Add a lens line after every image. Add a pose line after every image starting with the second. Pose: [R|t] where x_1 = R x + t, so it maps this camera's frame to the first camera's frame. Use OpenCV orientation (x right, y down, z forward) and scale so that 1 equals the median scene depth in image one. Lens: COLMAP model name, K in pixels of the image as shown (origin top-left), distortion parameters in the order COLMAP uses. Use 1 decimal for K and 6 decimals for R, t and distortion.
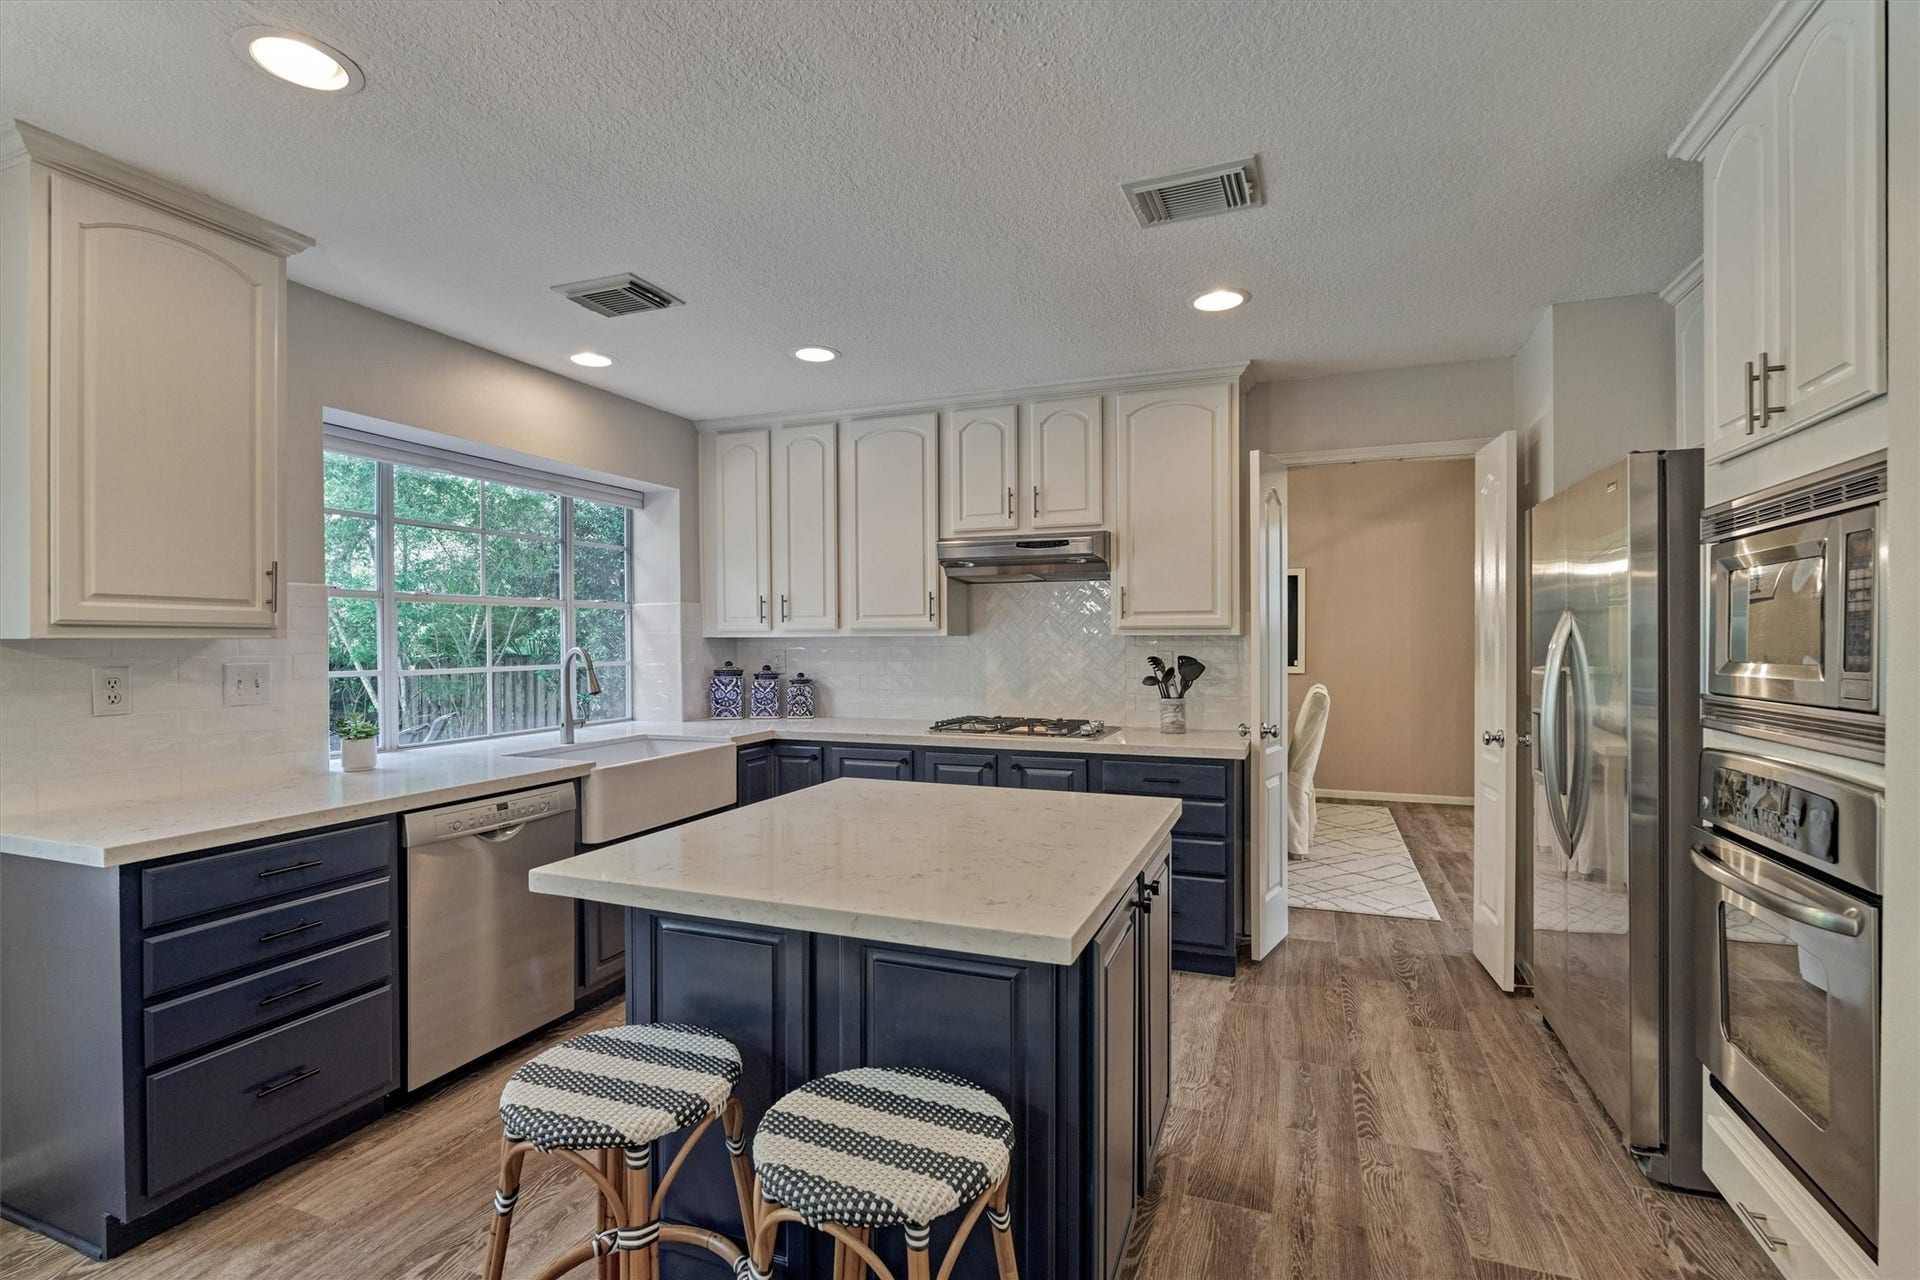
lens RADIAL K [[841.1, 0, 959.5], [0, 841.1, 636.5], [0, 0, 1]] dist [-0.001013, 0.000258]
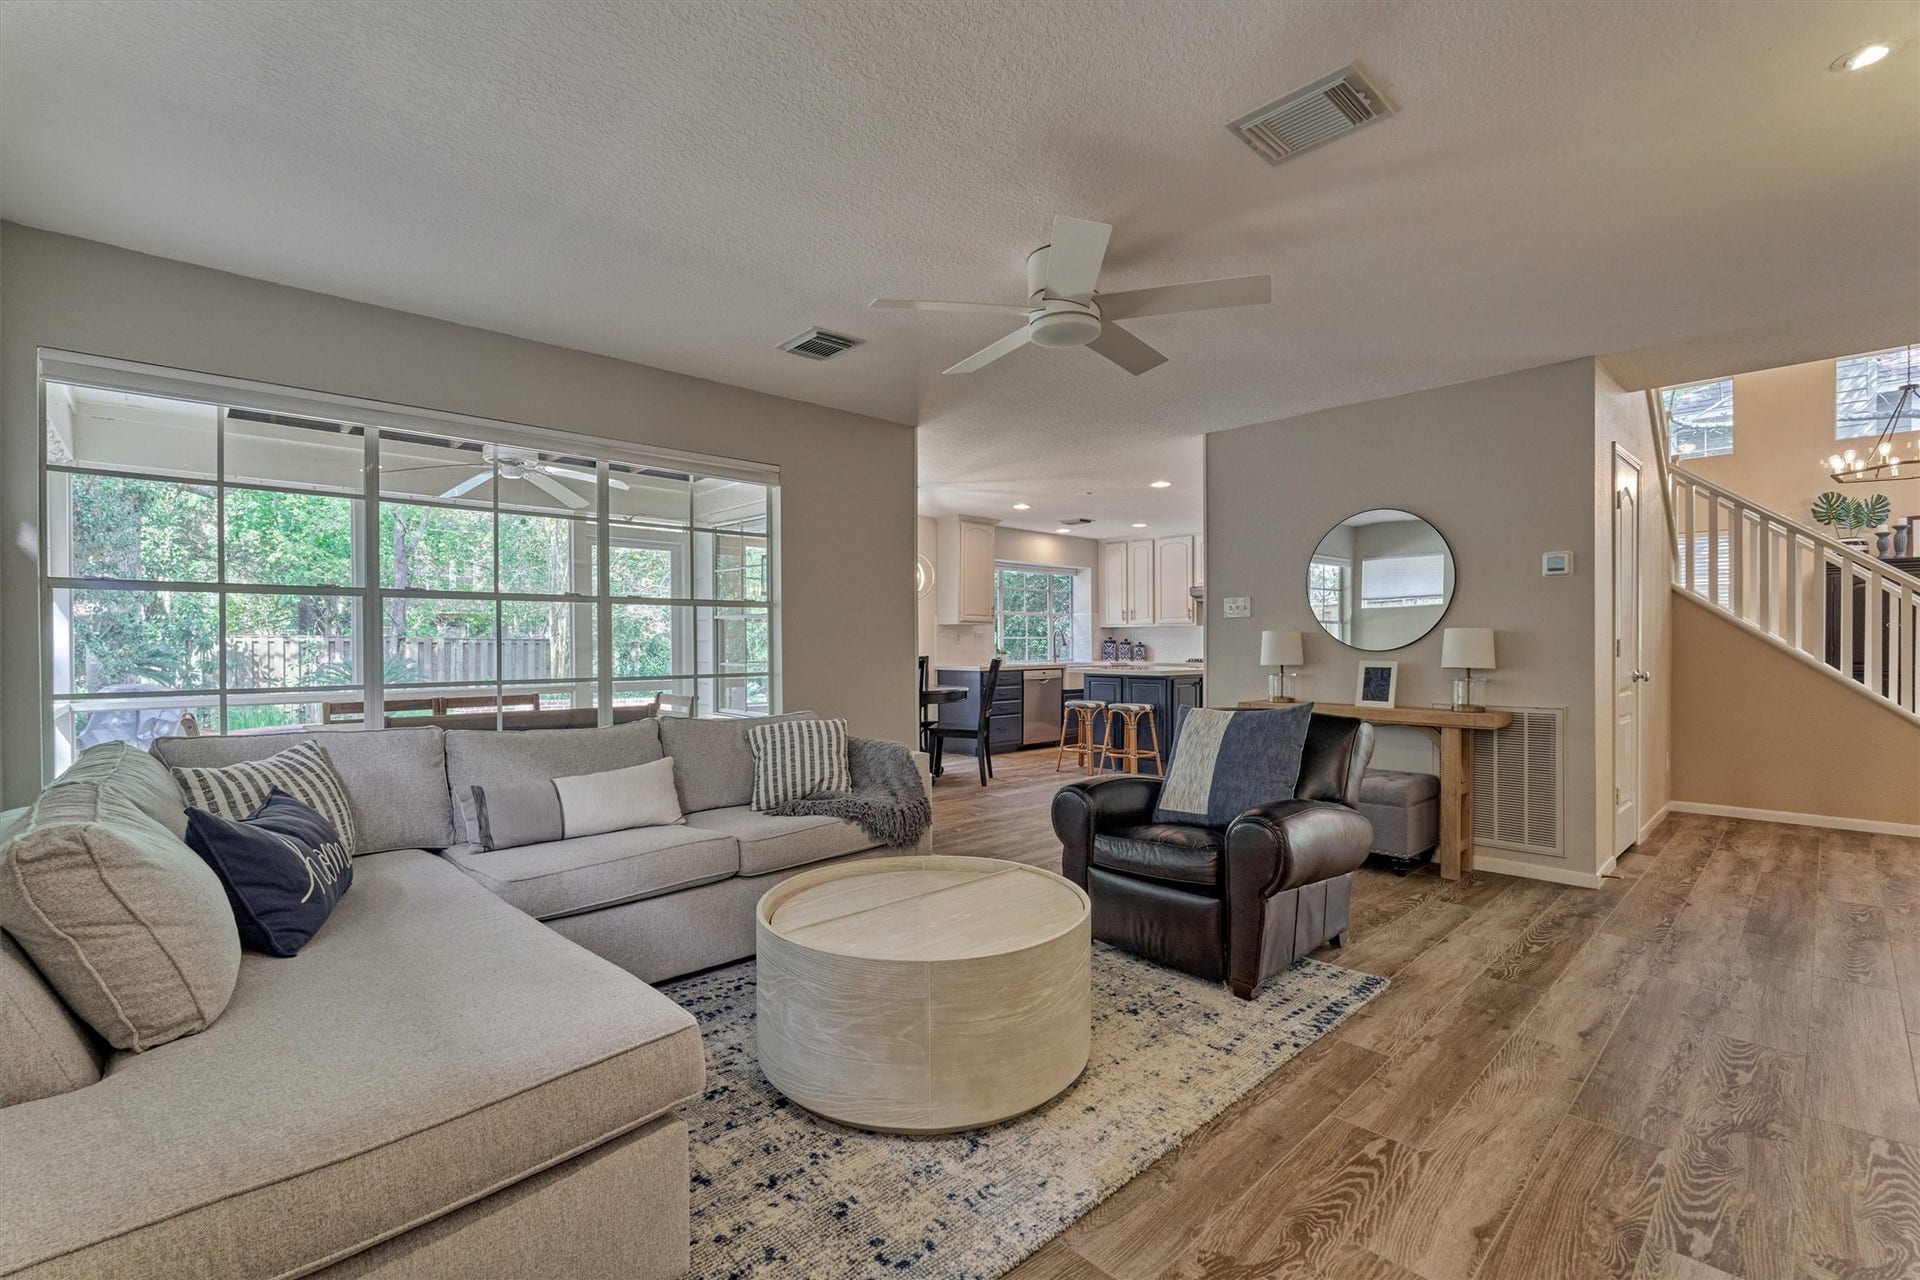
lens RADIAL K [[865.8, 0, 961.4], [0, 865.8, 645.9], [0, 0, 1]] dist [-0.005488, -0.000145]
pose [[0.903353, 0.004603, -0.428873, 0.435512], [0.000280, 0.999936, 0.011322, 0.028154], [0.428898, -0.010348, 0.903294, -1.536974]]
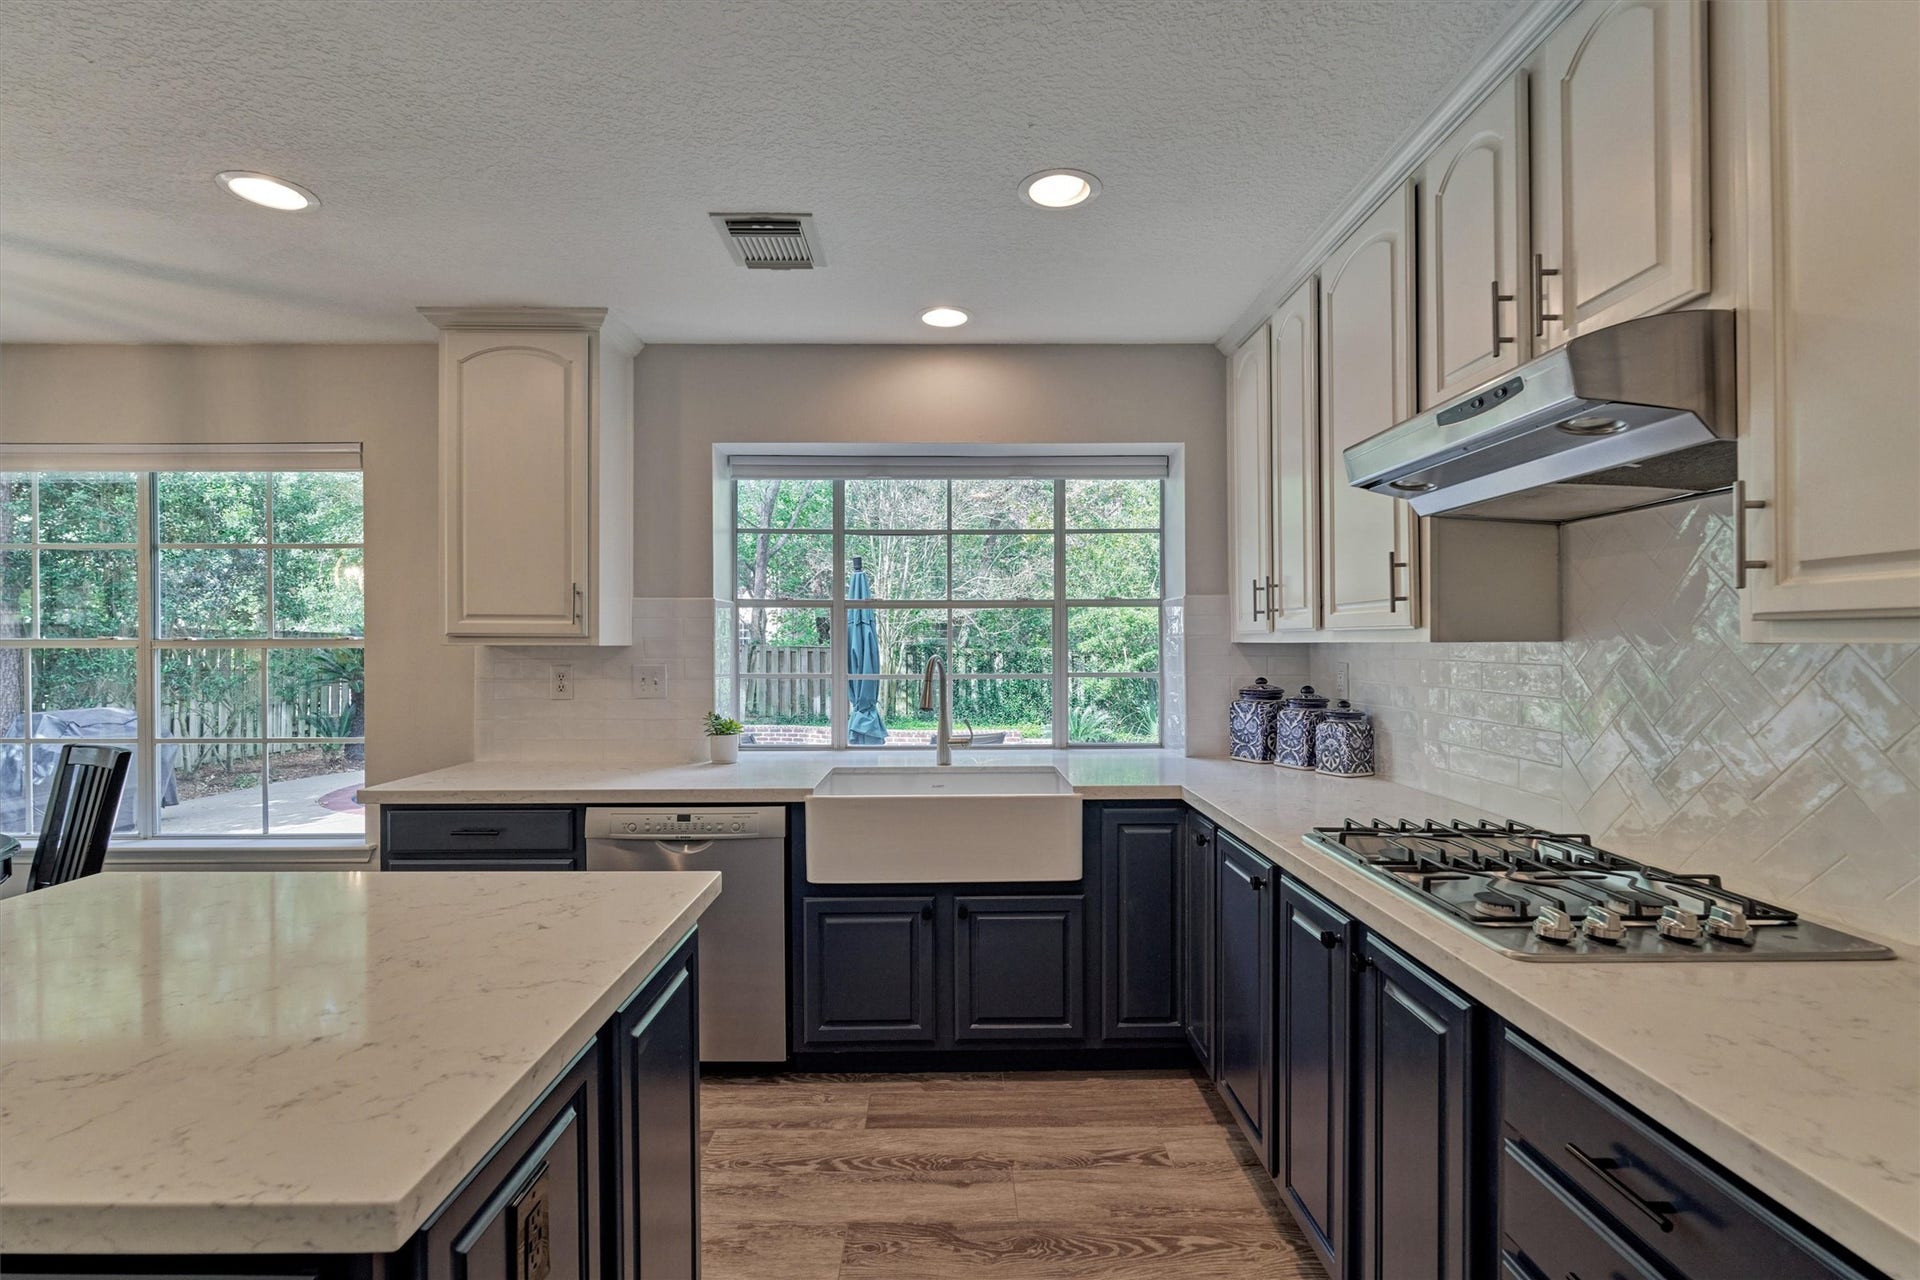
lens RADIAL K [[886.5, 0, 960.0], [0, 886.5, 640.0], [0, 0, 1]] dist [0.000711, 0.000094]
pose [[0.390961, -0.000135, -0.920407, 0.314504], [0.003229, 0.999994, 0.001225, -0.002852], [0.920401, -0.003451, 0.390960, 0.529275]]
